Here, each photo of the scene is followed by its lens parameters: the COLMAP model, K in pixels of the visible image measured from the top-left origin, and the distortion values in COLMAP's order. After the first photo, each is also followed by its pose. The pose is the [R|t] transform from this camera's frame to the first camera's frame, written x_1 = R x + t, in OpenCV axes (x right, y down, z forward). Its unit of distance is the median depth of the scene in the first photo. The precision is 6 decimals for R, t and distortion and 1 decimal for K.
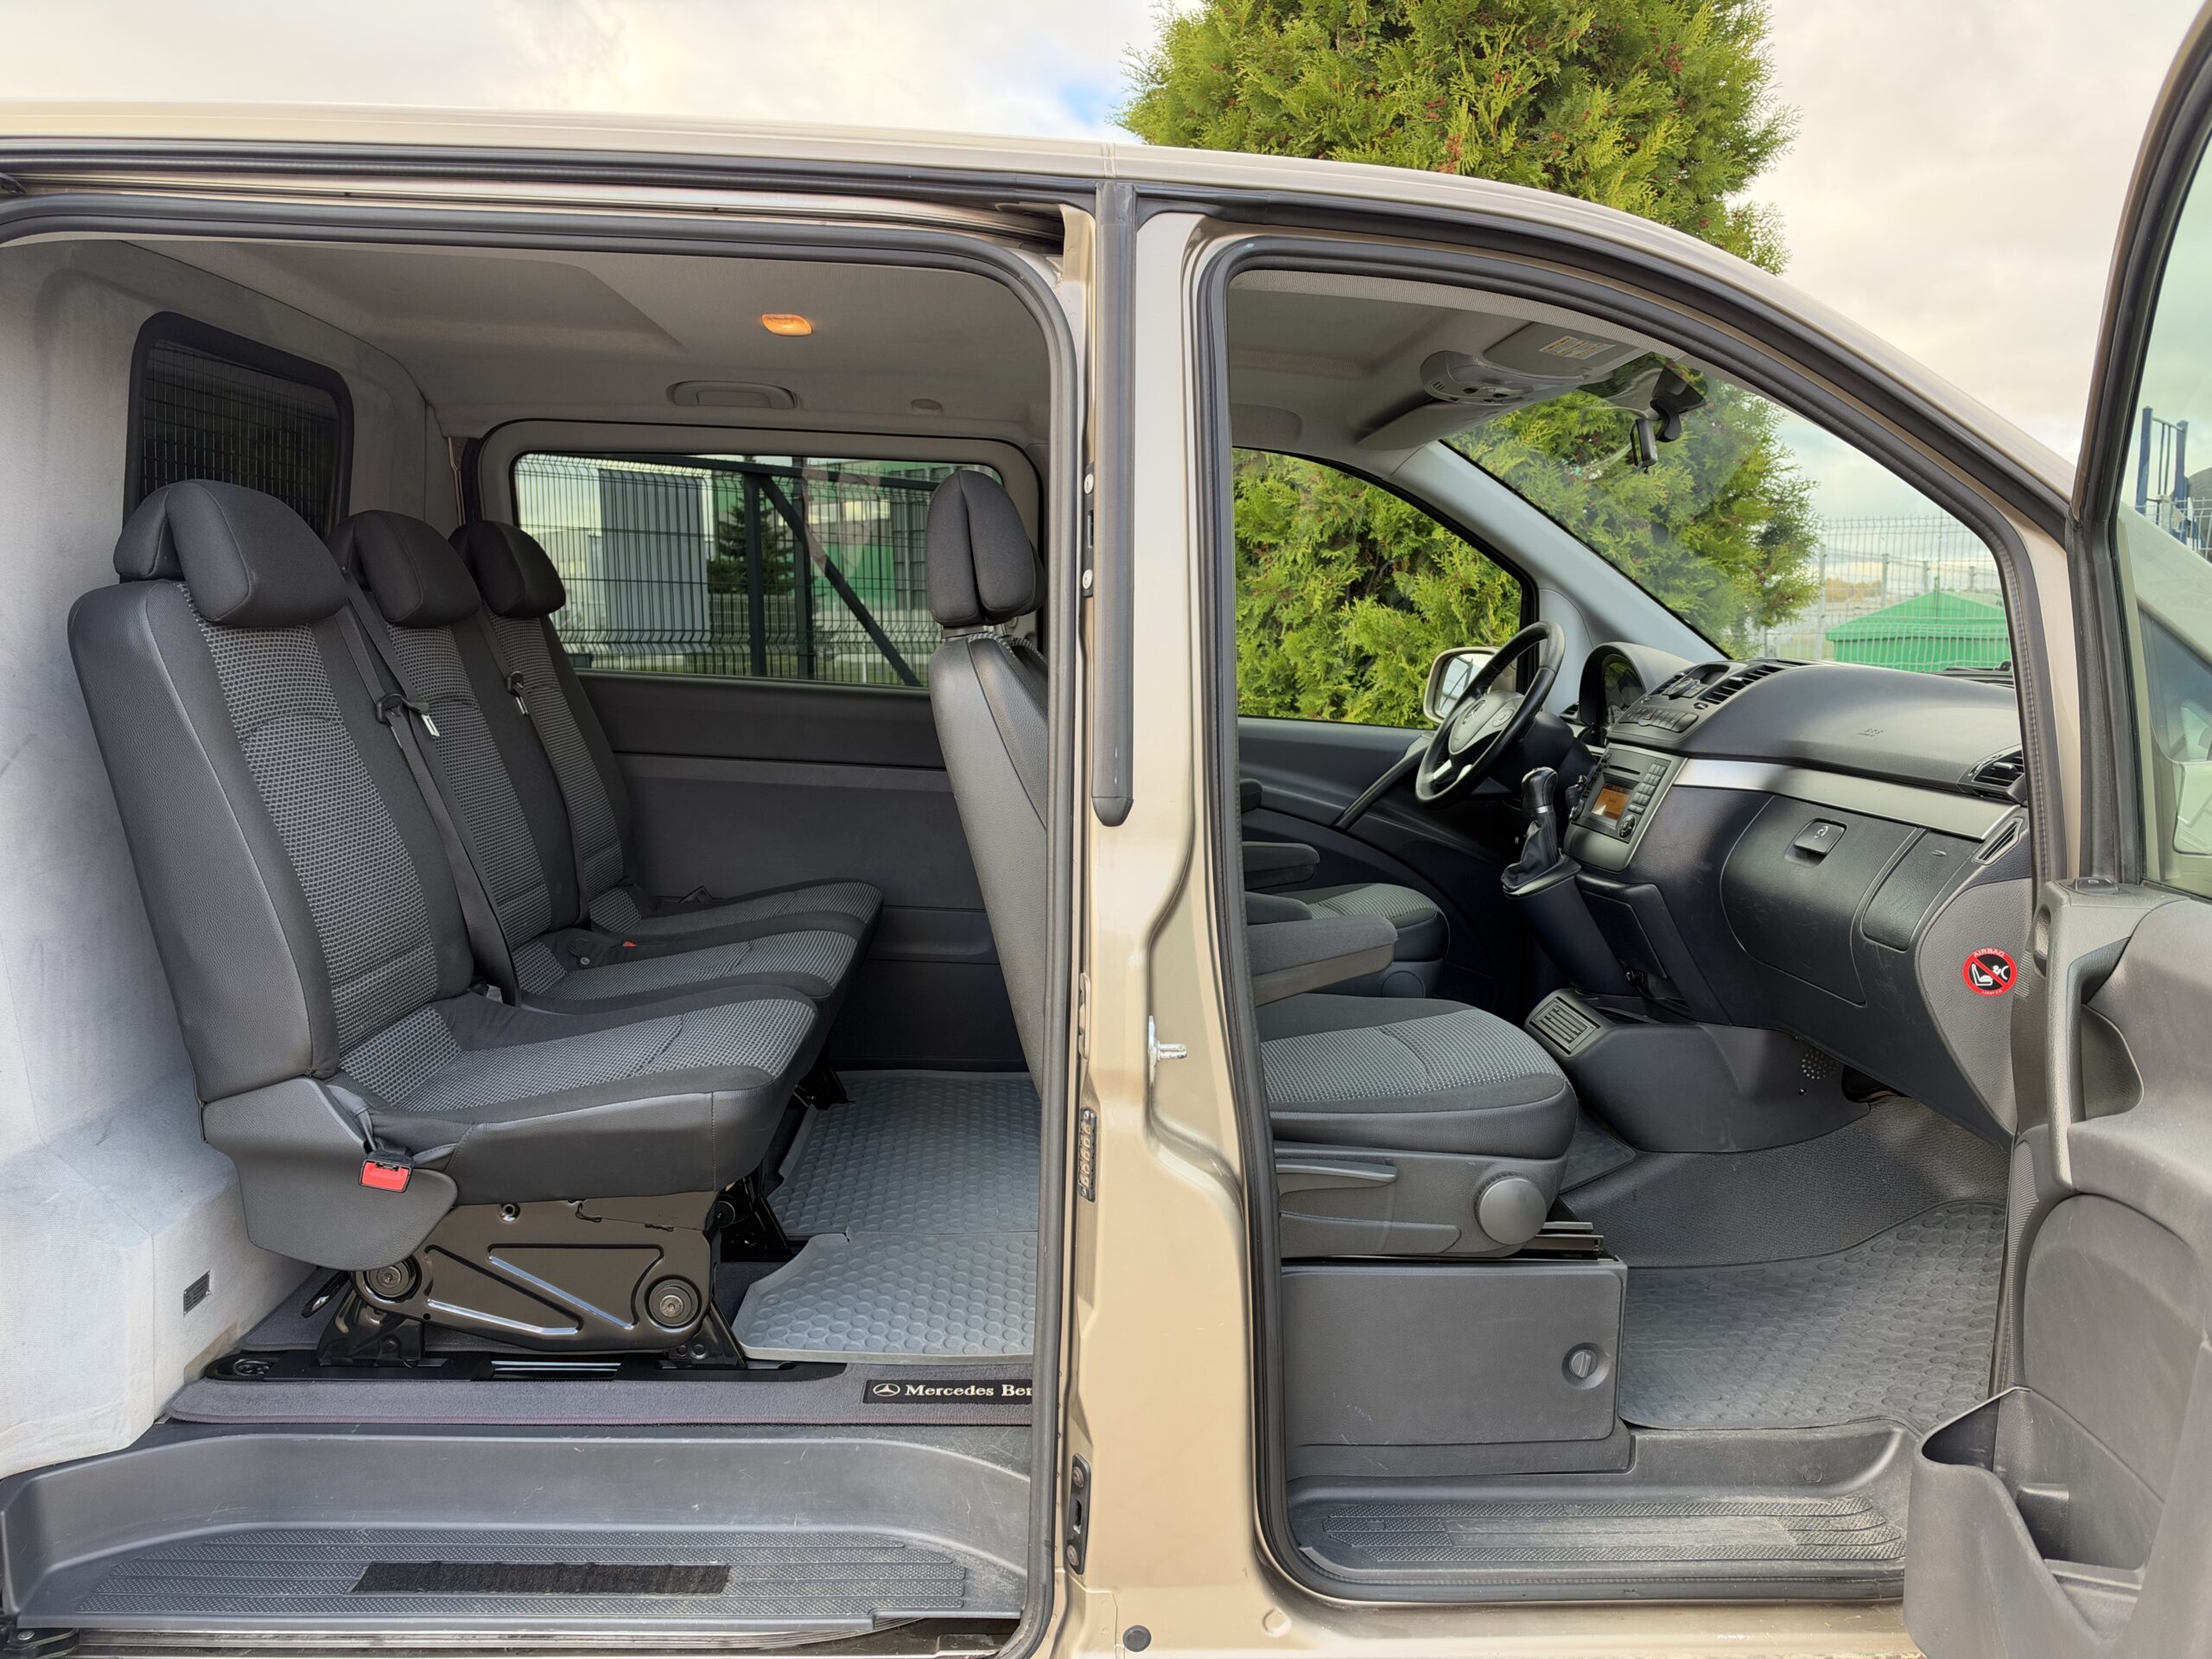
lens RADIAL K [[1594.7, 0, 1095.6], [0, 1594.7, 828.2], [0, 0, 1]] dist [-0.001416, -0.016966]
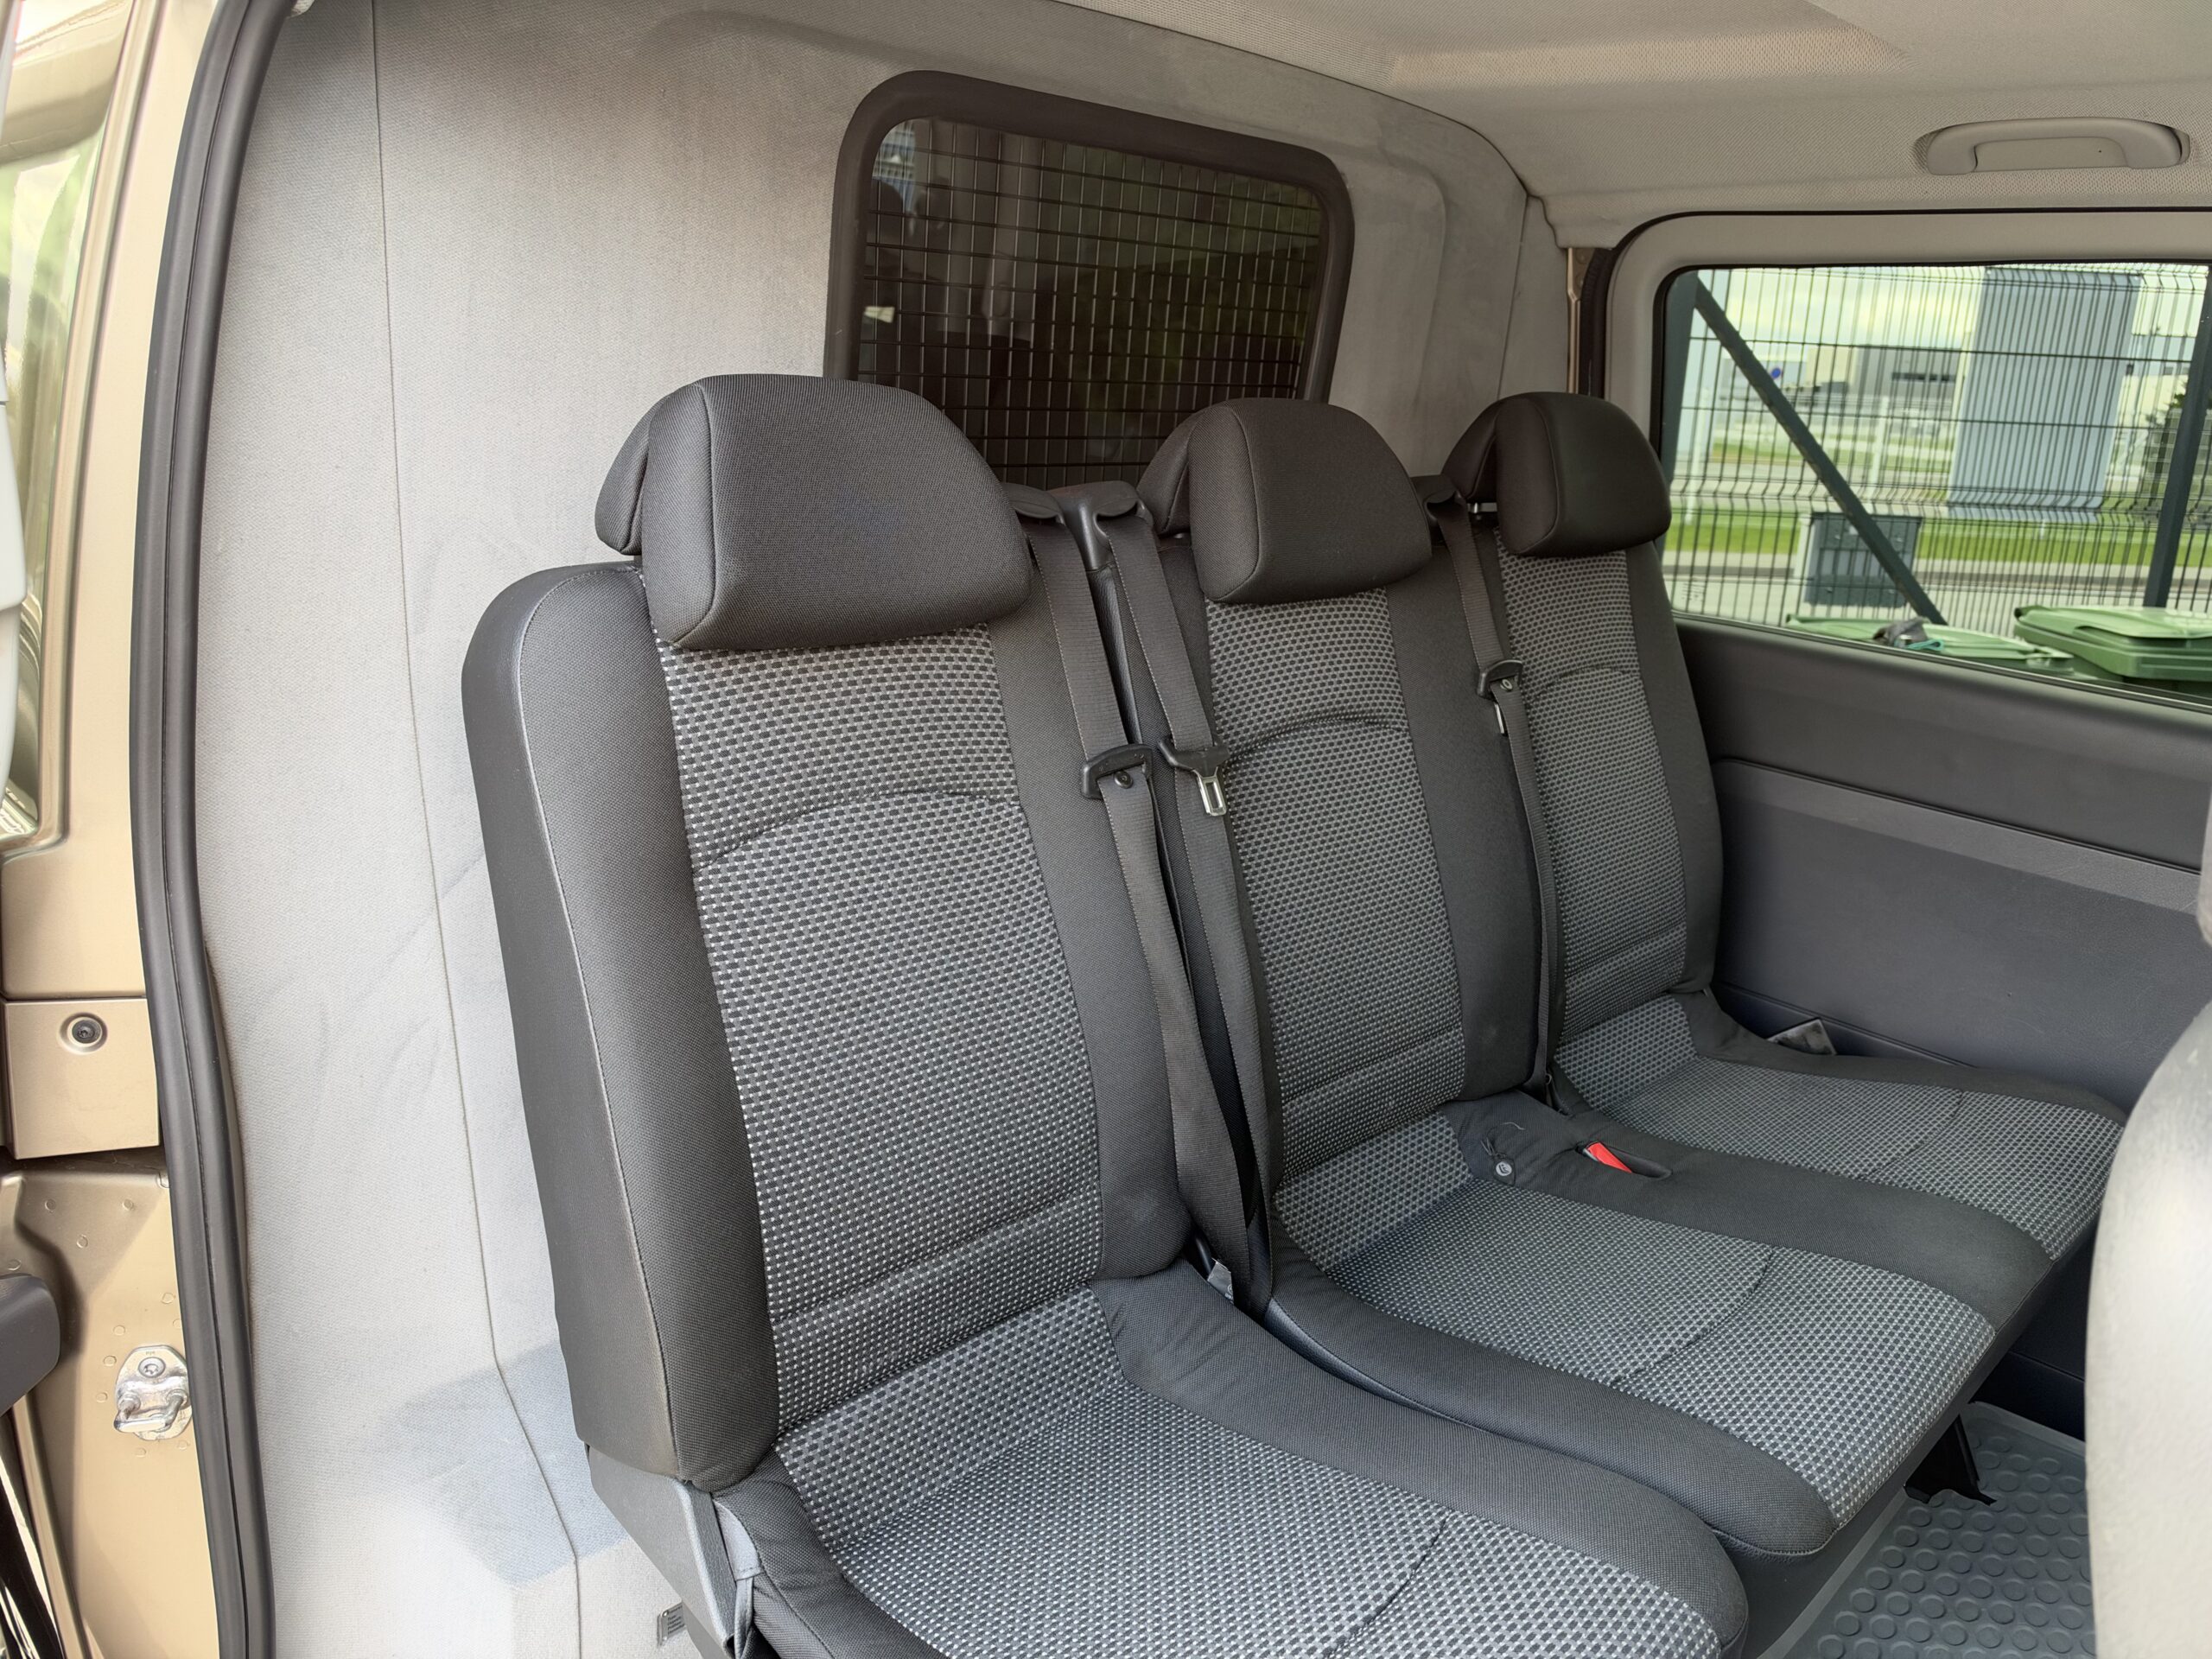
lens RADIAL K [[1594.7, 0, 1102.1], [0, 1594.7, 841.6], [0, 0, 1]] dist [-0.001416, -0.016966]
pose [[0.681382, 0.221412, -0.697635, -0.038416], [-0.130051, 0.974605, 0.182295, -0.136011], [0.720281, -0.033485, 0.692874, 0.532797]]
